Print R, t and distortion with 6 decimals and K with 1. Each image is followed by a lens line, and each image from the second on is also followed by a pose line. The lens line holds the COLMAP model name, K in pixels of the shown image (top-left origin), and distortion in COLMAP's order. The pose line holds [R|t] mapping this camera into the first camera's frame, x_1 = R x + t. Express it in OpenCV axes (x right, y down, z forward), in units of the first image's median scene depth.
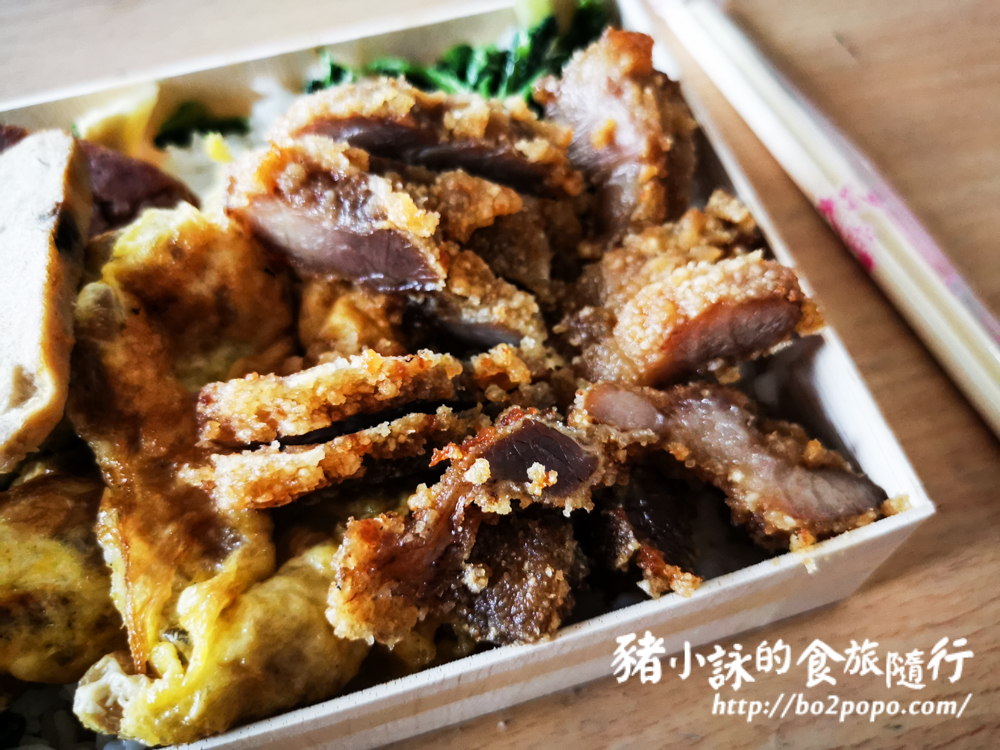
lens RADIAL K [[835.7, 0, 500.0], [0, 835.7, 375.0], [0, 0, 1]] dist [-0.042686, 0.000784]
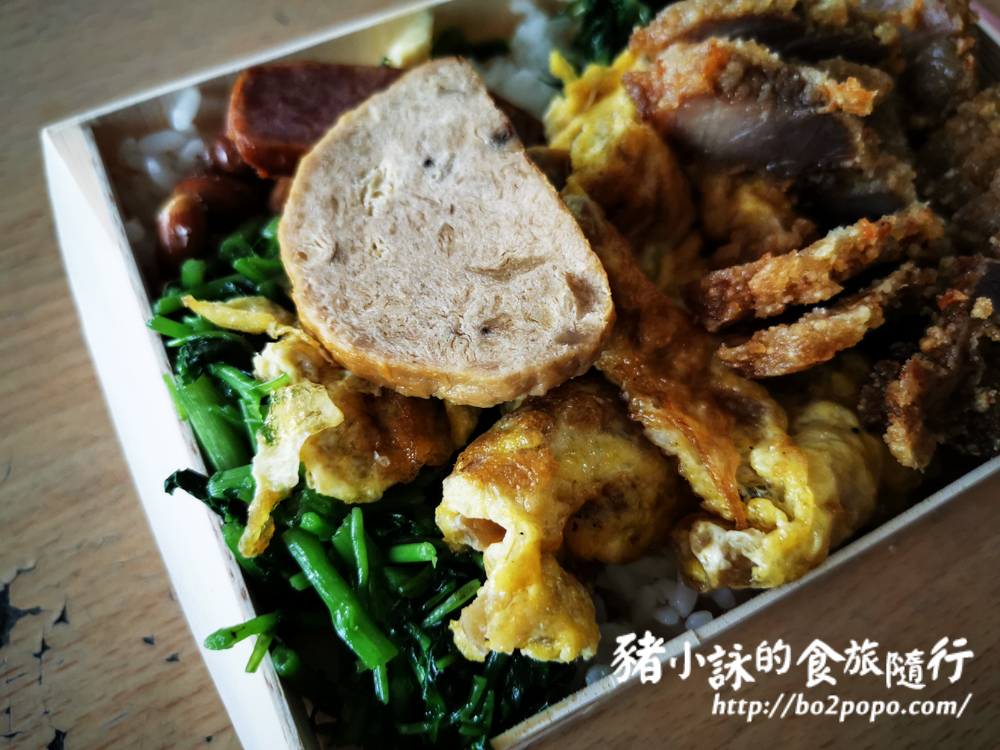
lens RADIAL K [[835.7, 0, 500.0], [0, 835.7, 375.0], [0, 0, 1]] dist [-0.042686, 0.000784]
pose [[0.981651, -0.154041, 0.112396, -0.724123], [0.144911, 0.985755, 0.085369, 0.010687], [-0.123945, -0.067516, 0.989990, -0.051803]]
